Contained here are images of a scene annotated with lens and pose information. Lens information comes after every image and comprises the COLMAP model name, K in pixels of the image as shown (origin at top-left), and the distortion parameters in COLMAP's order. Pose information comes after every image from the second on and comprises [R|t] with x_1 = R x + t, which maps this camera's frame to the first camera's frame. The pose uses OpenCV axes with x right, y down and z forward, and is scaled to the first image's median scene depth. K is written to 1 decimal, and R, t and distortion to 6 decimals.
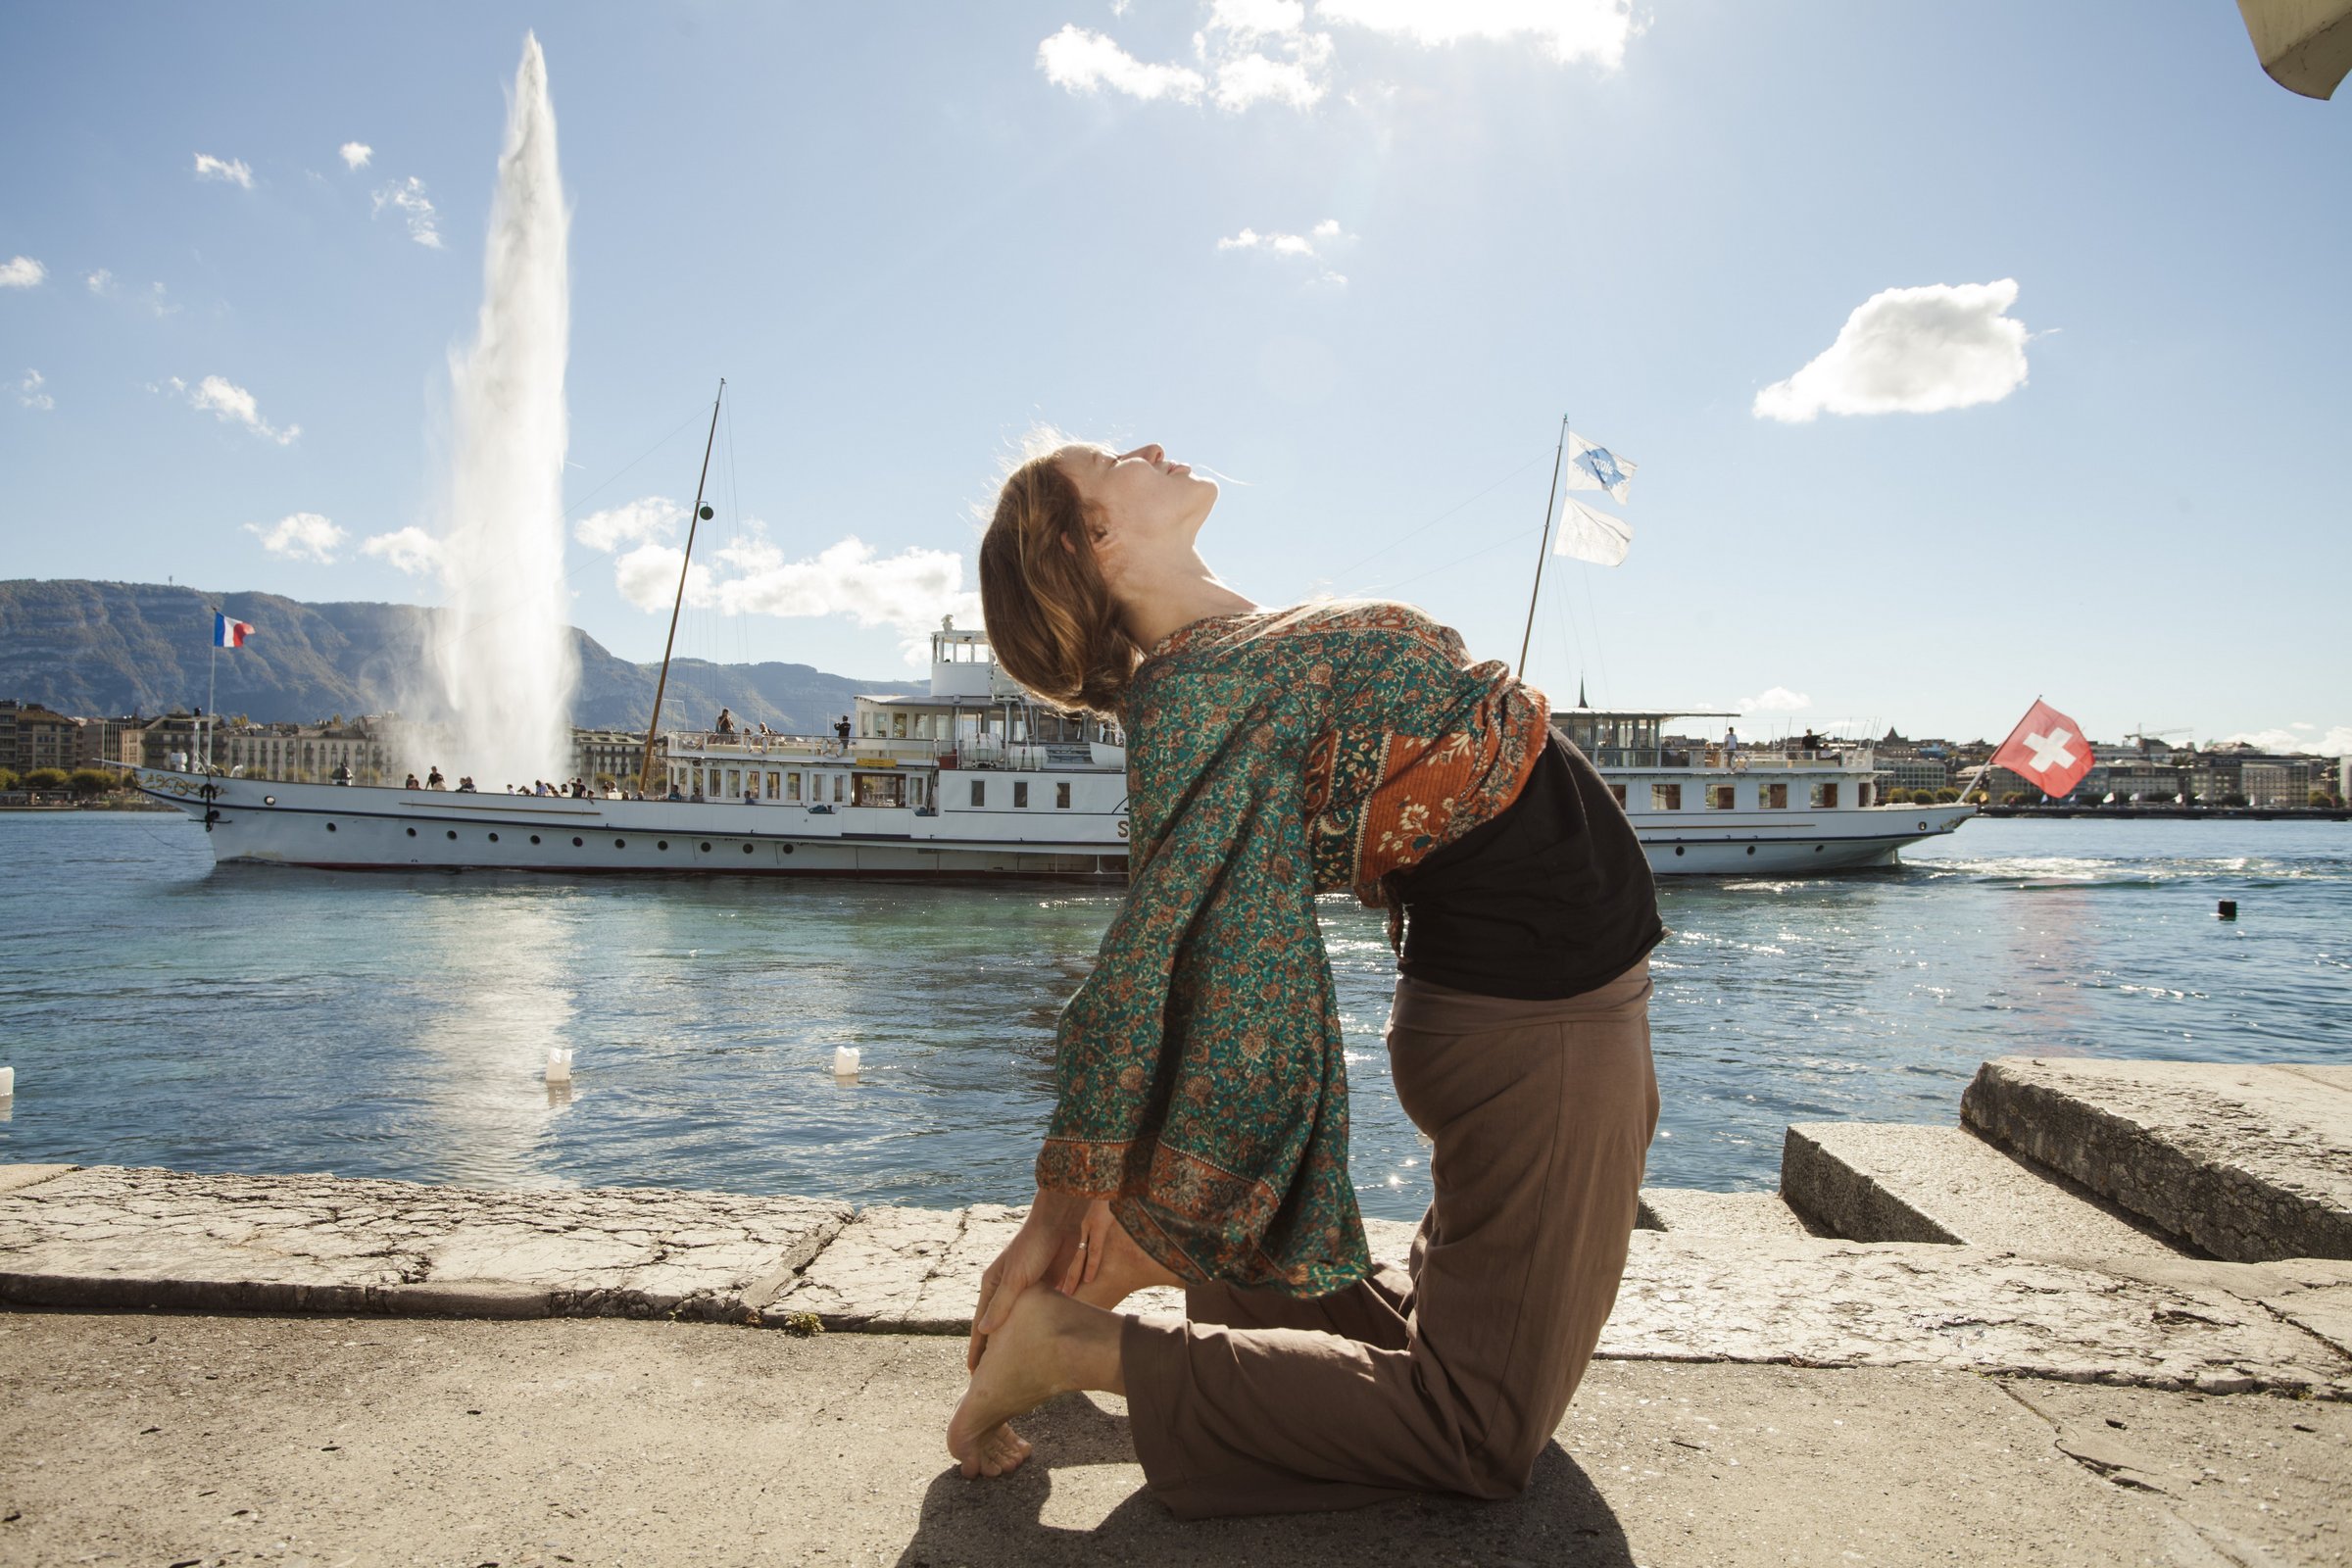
lens RADIAL K [[1634.0, 0, 1156.0], [0, 1634.0, 768.4], [0, 0, 1]] dist [-0.043709, 0.057176]
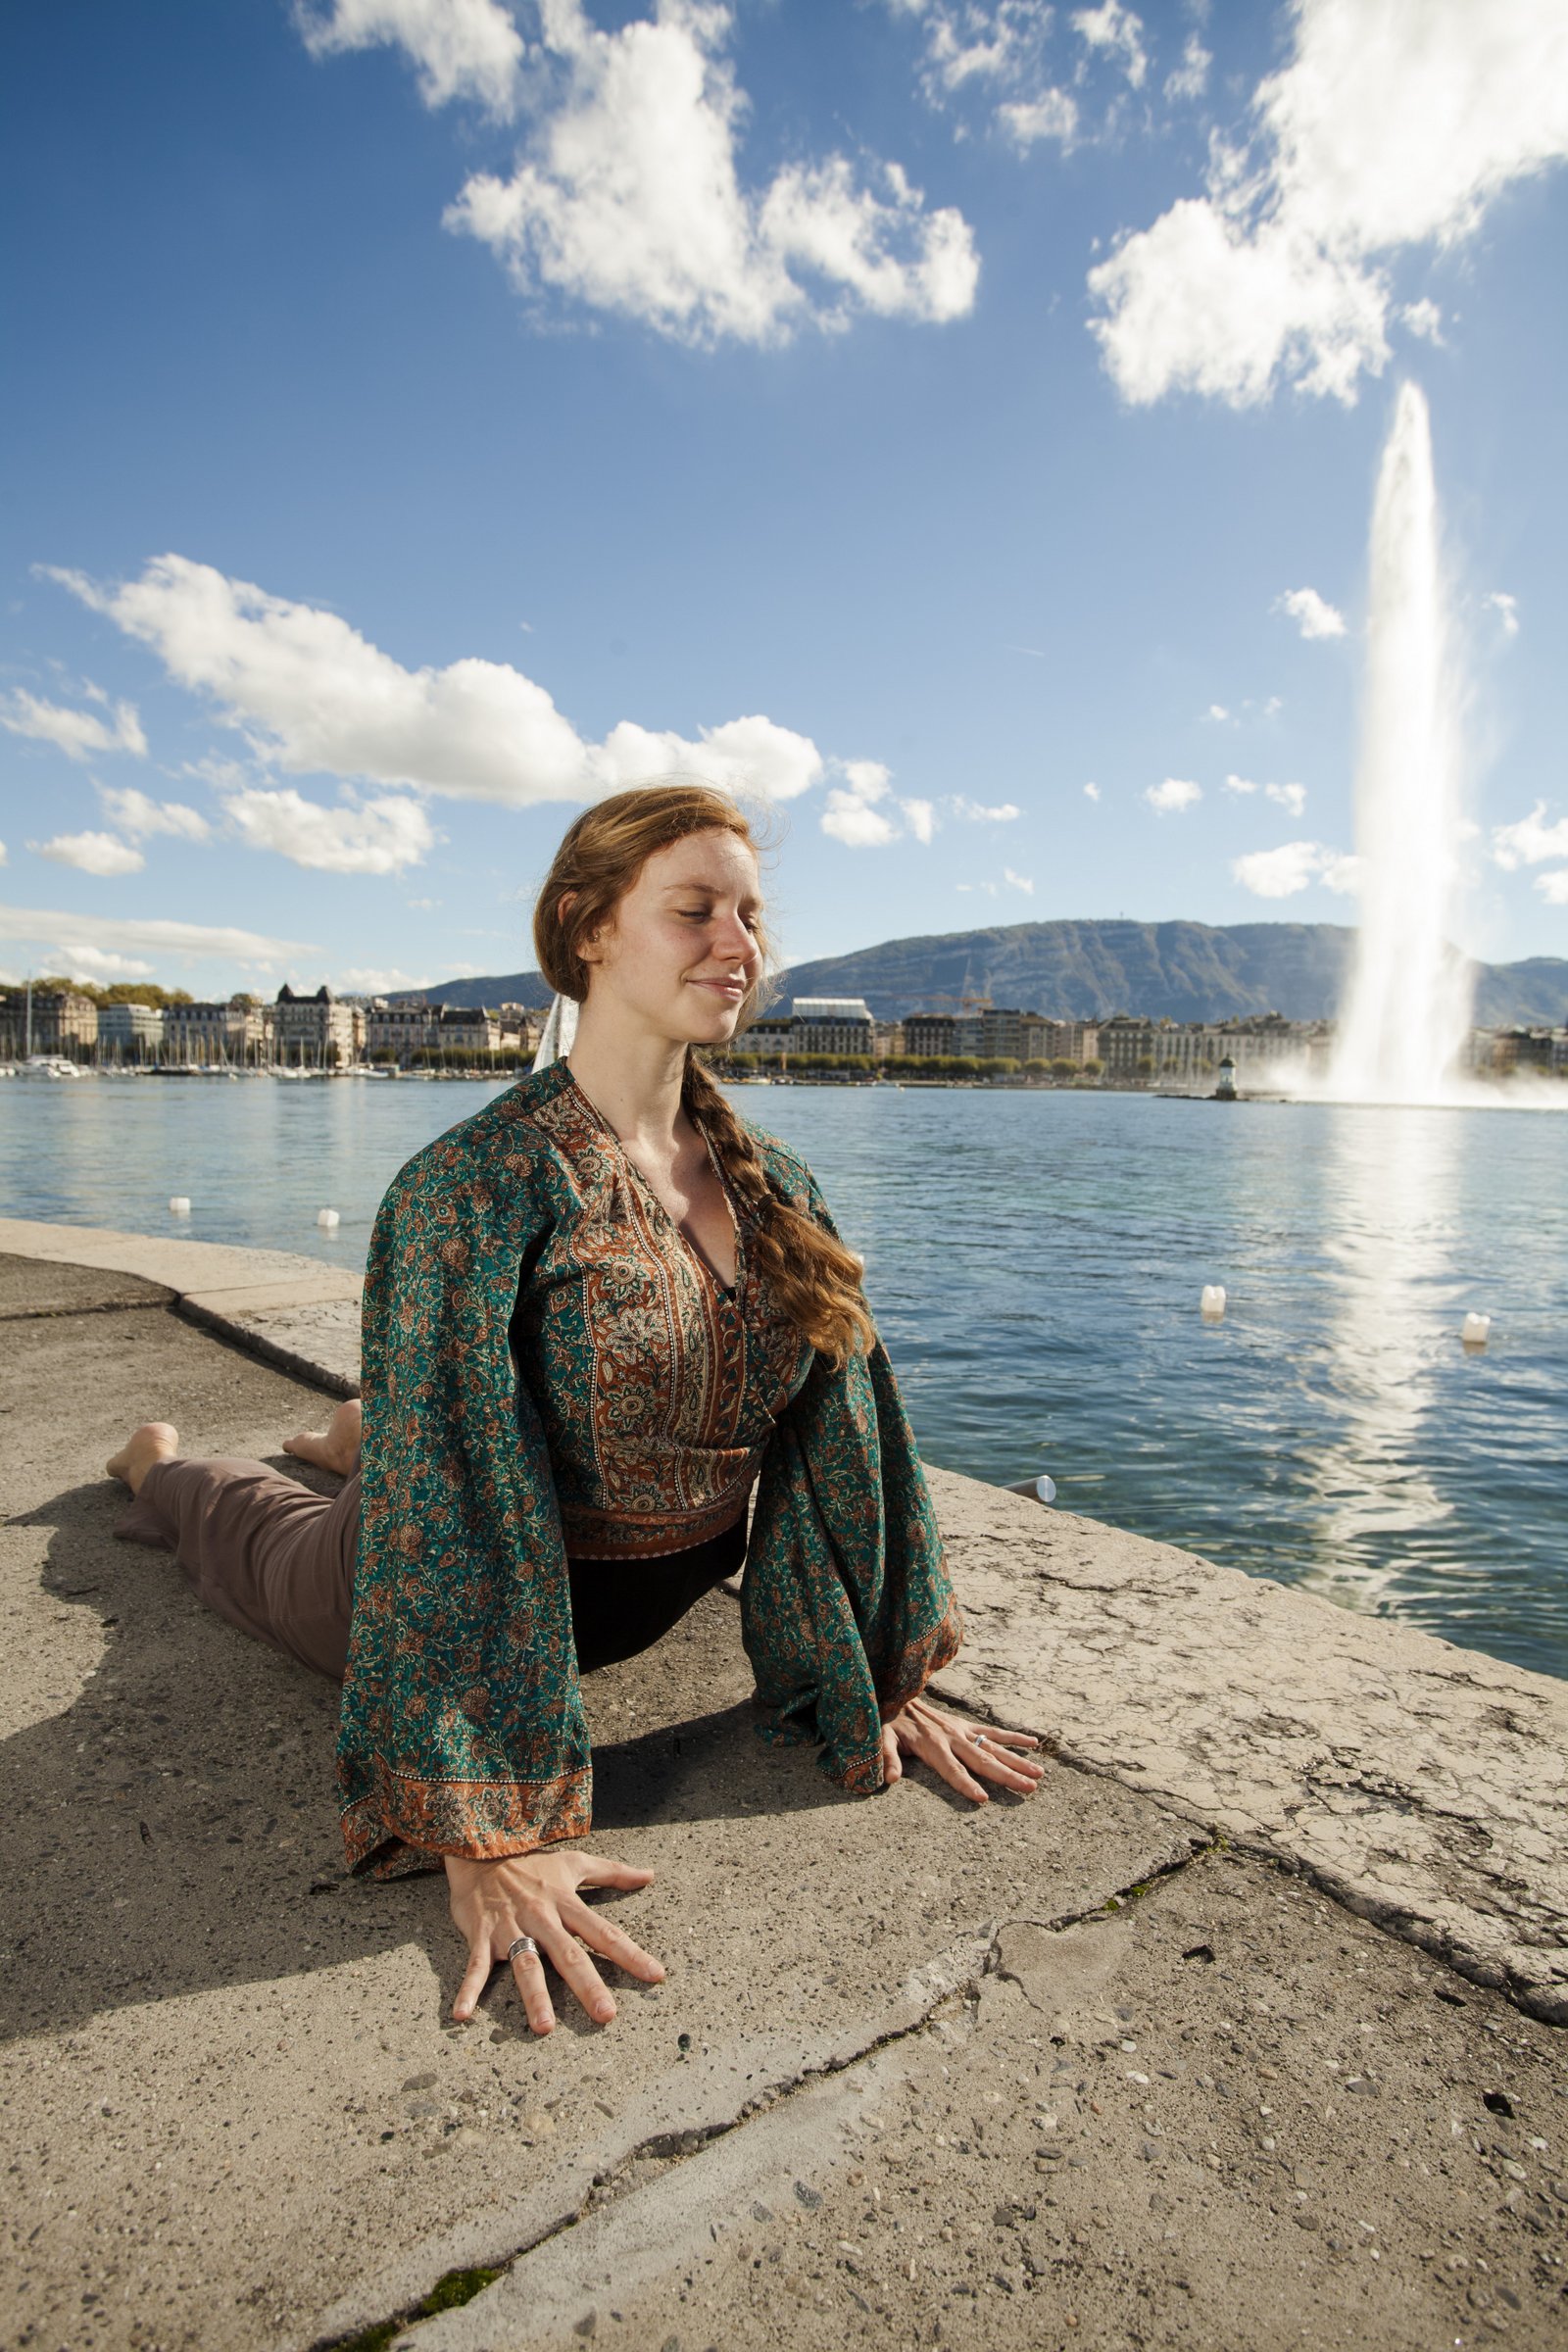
lens RADIAL K [[1384.6, 0, 782.7], [0, 1384.6, 1217.5], [0, 0, 1]] dist [-0.077679, 0.061250]
pose [[0.695120, 0.080755, -0.714343, 0.621077], [0.001546, 0.993500, 0.113818, 0.021421], [0.718892, -0.080222, 0.690478, 0.365729]]
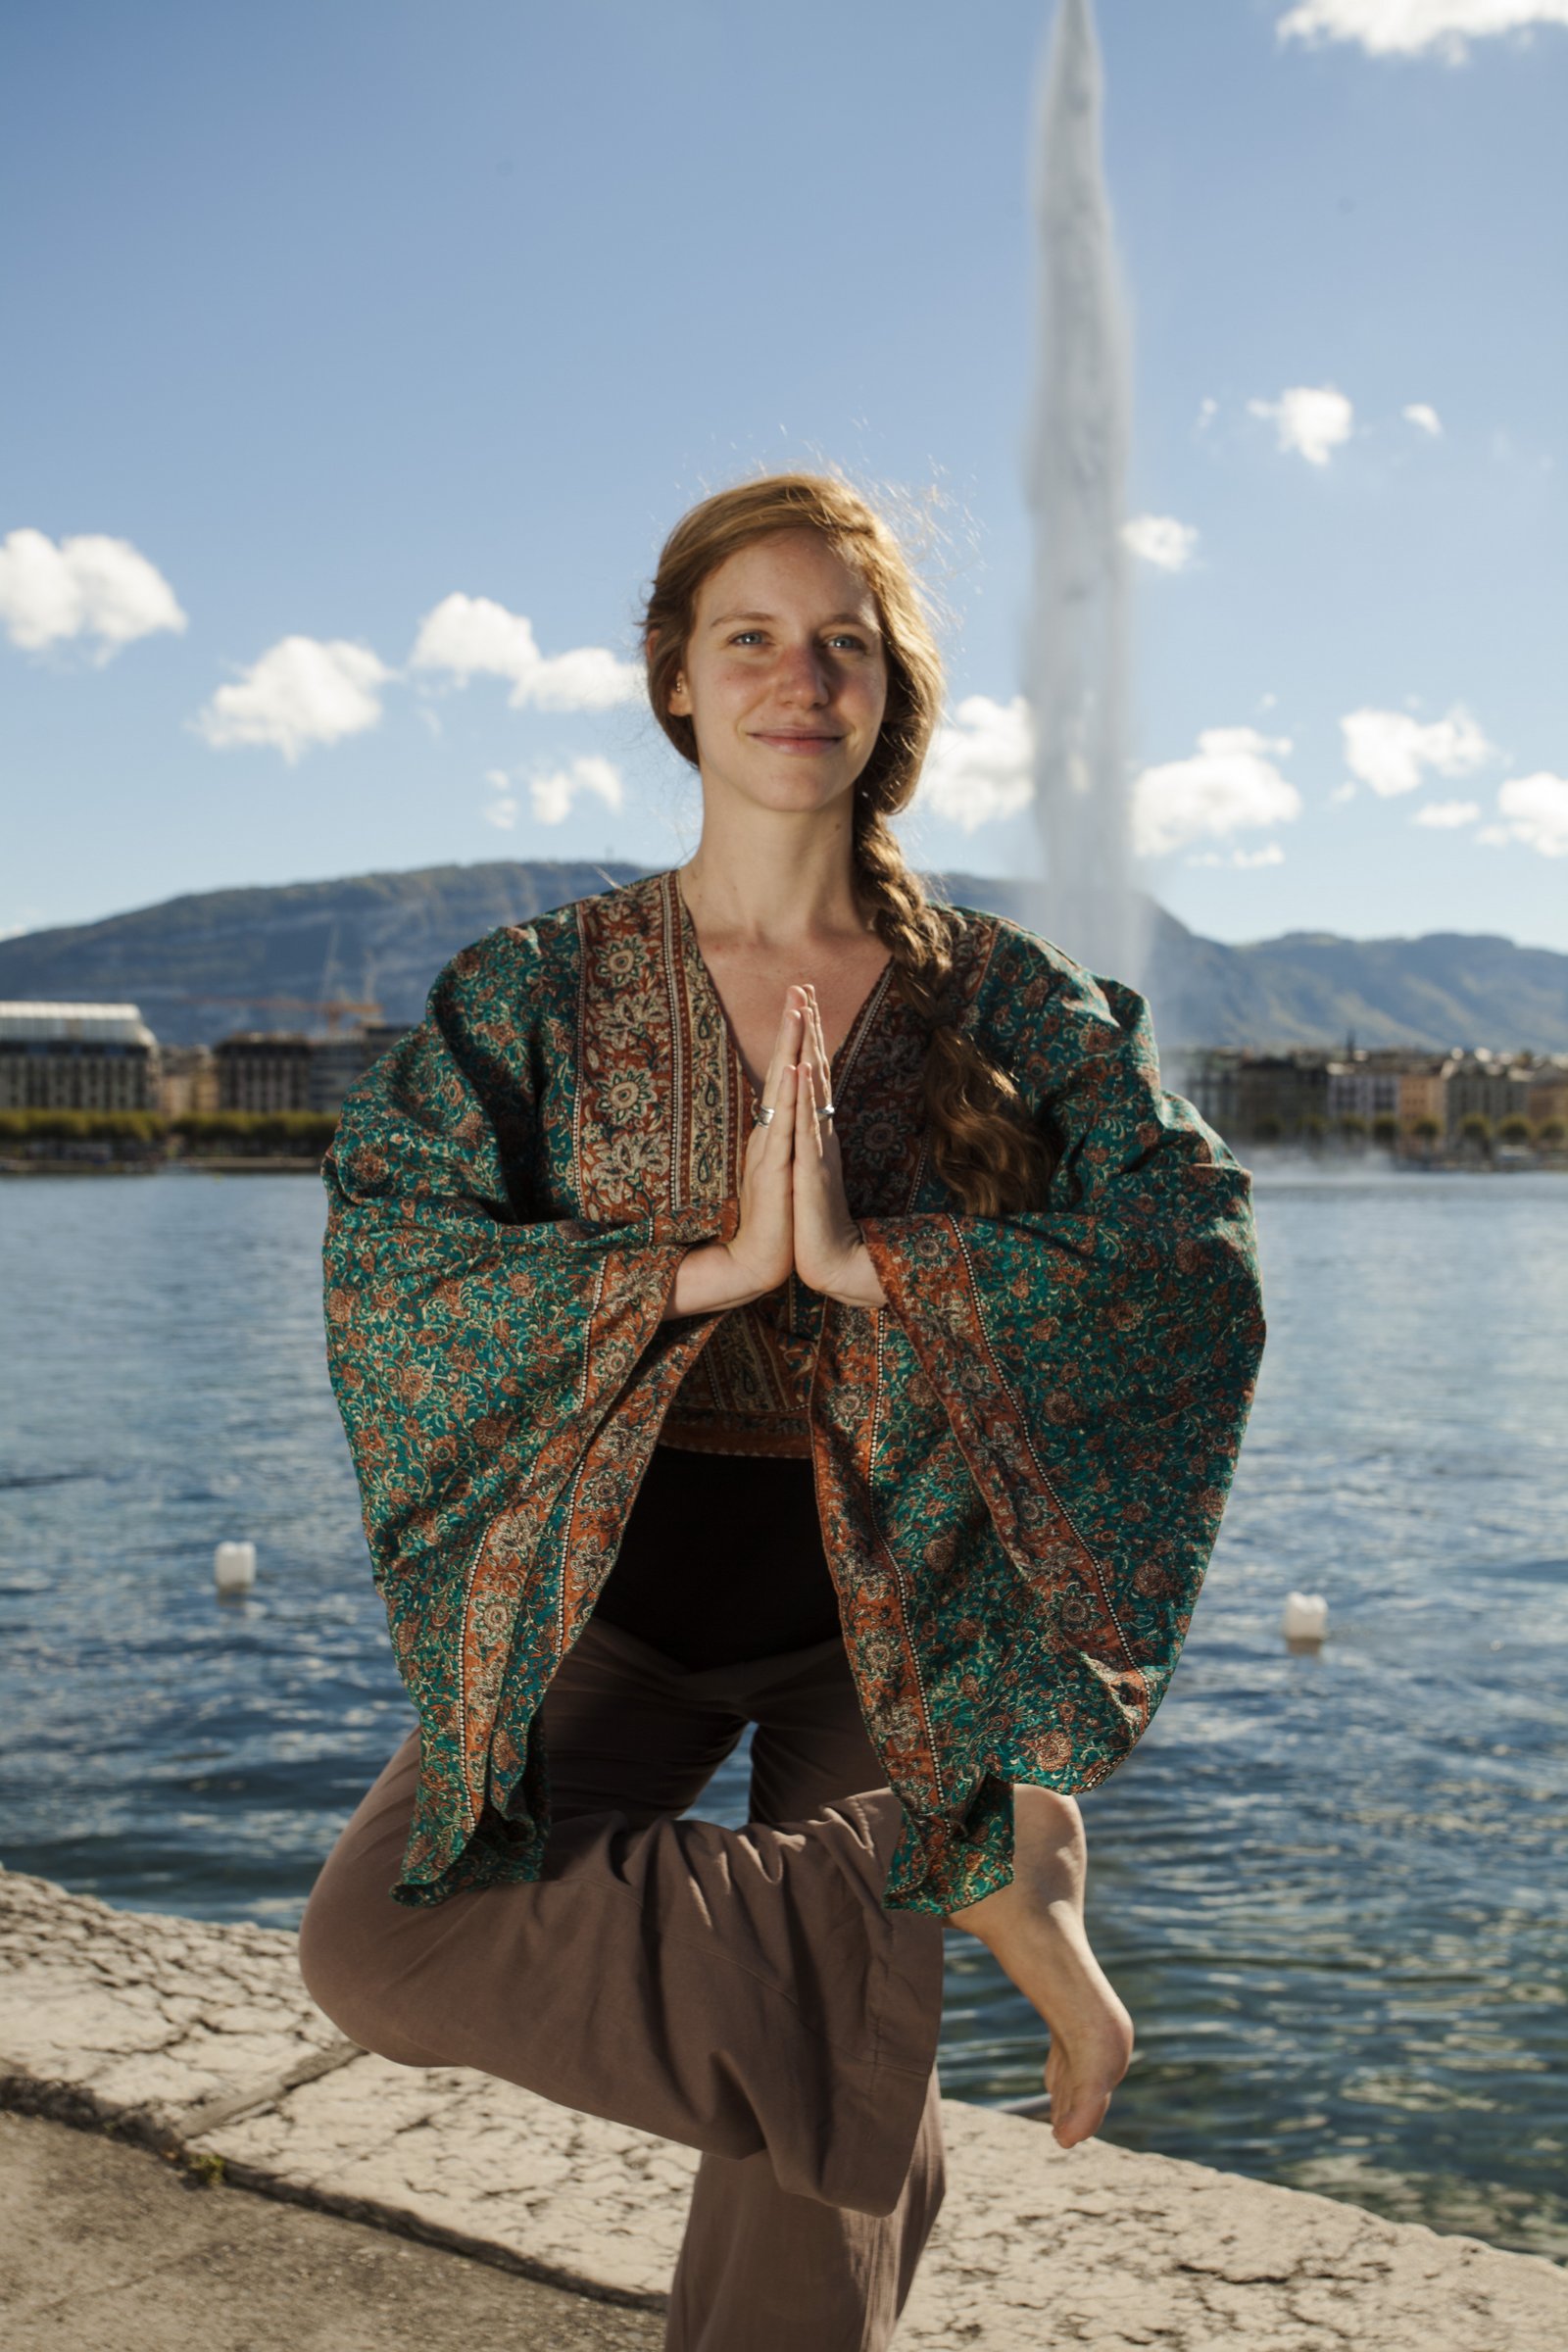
lens RADIAL K [[2590.6, 0, 778.0], [0, 2590.6, 1218.0], [0, 0, 1]] dist [0.009291, 0.147135]
pose [[0.880212, 0.011637, -0.474438, 0.550509], [0.011634, 0.998870, 0.046084, -0.163050], [0.474438, -0.046083, 0.879082, 0.005070]]
